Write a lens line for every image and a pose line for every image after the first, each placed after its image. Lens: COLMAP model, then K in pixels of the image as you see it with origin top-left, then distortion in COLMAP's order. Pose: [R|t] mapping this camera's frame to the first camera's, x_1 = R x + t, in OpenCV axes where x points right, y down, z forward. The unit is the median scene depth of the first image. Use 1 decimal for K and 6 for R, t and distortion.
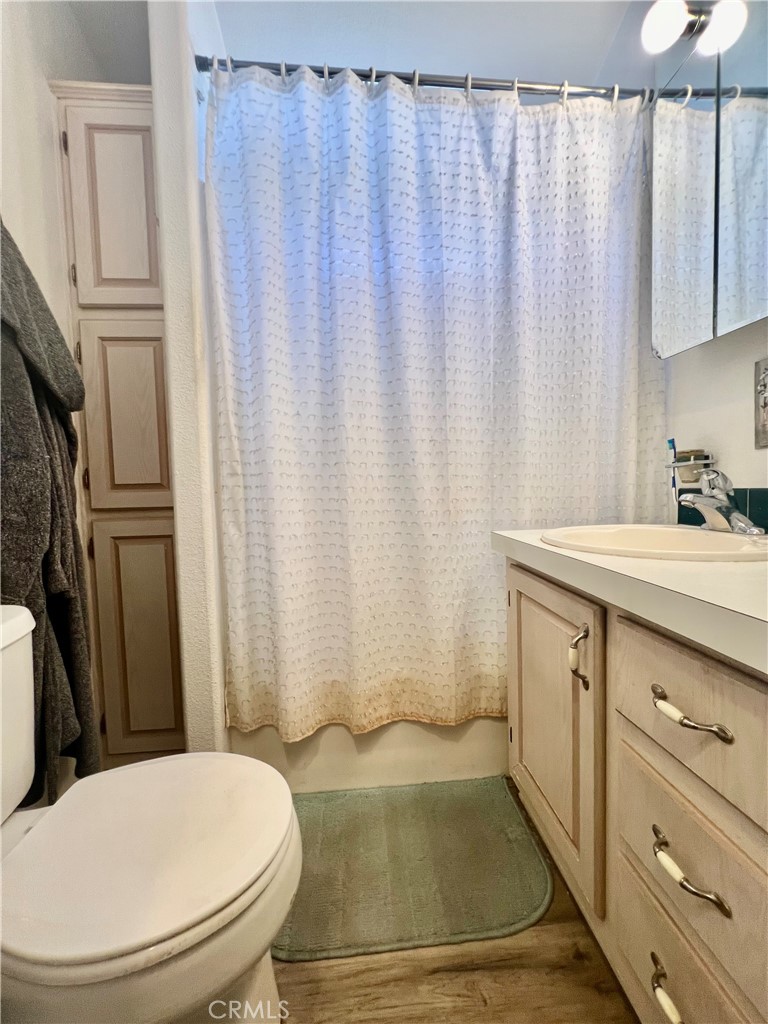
lens RADIAL K [[409.1, 0, 386.6], [0, 409.1, 510.6], [0, 0, 1]] dist [-0.000684, -0.000513]
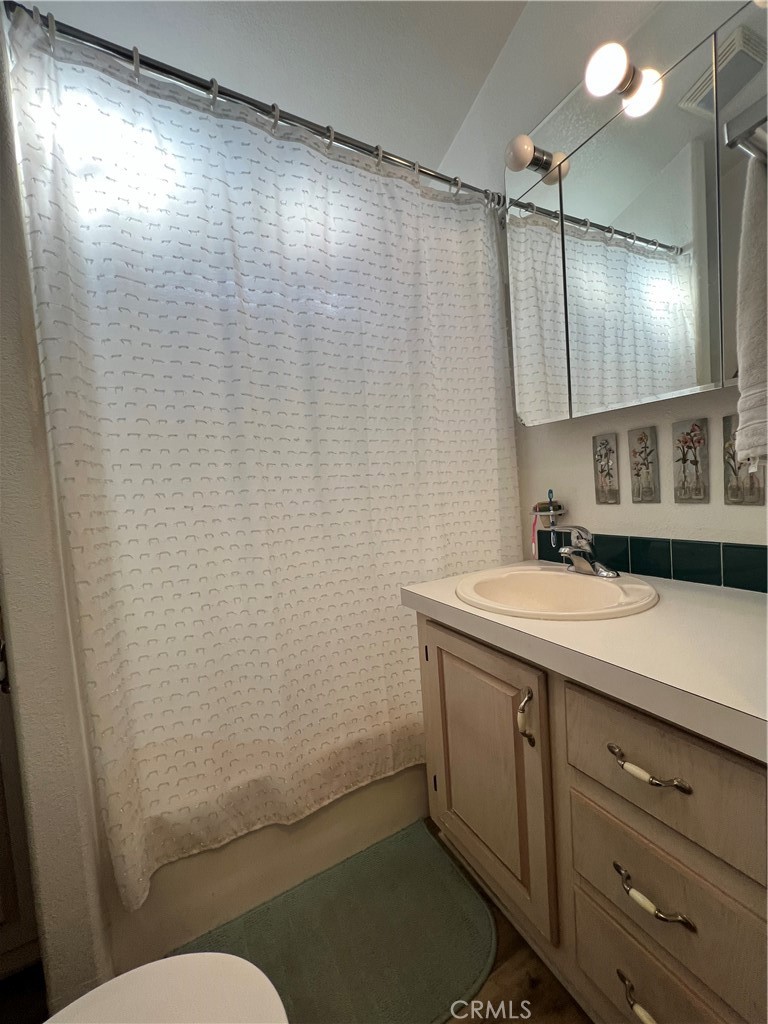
lens RADIAL K [[409.1, 0, 384.2], [0, 409.1, 511.9], [0, 0, 1]] dist [-0.000684, -0.000513]
pose [[0.914799, -0.063818, 0.398835, -0.276981], [0.073154, 0.997287, -0.008214, -0.211831], [-0.397229, 0.036690, 0.916986, 0.123479]]
